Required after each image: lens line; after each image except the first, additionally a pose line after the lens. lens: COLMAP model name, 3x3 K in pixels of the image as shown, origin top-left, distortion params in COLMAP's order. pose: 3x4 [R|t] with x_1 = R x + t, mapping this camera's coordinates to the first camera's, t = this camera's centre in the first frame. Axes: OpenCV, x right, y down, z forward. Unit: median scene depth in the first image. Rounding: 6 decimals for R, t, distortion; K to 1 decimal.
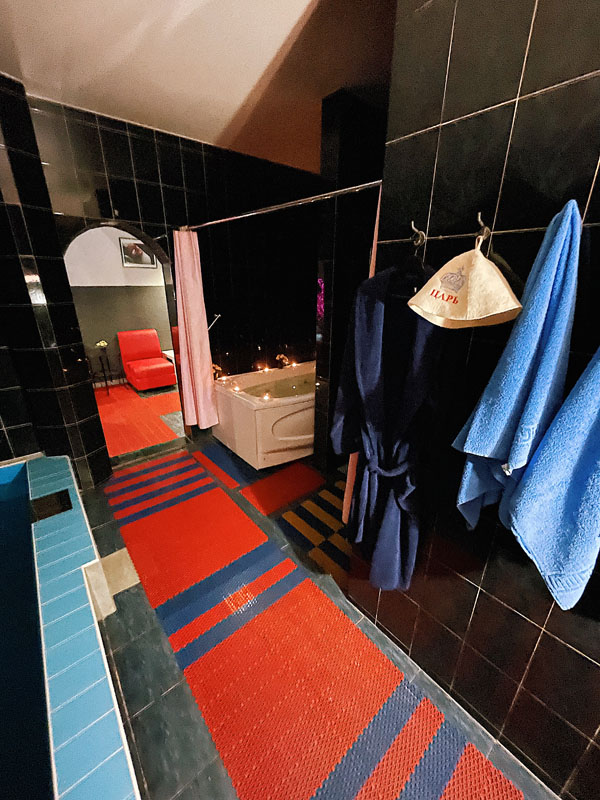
lens RADIAL K [[319.5, 0, 300.0], [0, 319.5, 400.0], [0, 0, 1]] dist [-0.001843, -0.000340]
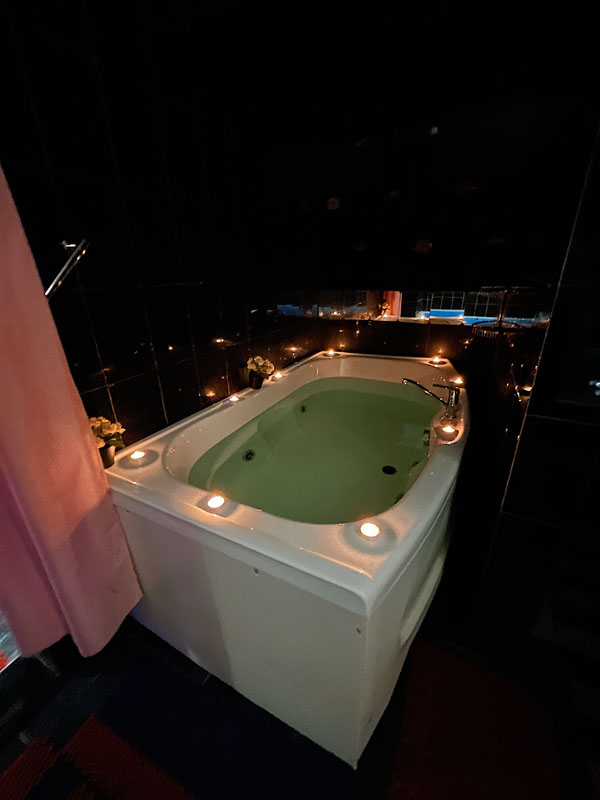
lens RADIAL K [[319.5, 0, 300.0], [0, 319.5, 400.0], [0, 0, 1]] dist [-0.001843, -0.000340]
pose [[0.917553, -0.172756, 0.358123, -0.241681], [0.167250, 0.984815, 0.046553, -0.133790], [-0.360727, 0.017182, 0.932513, 0.806266]]
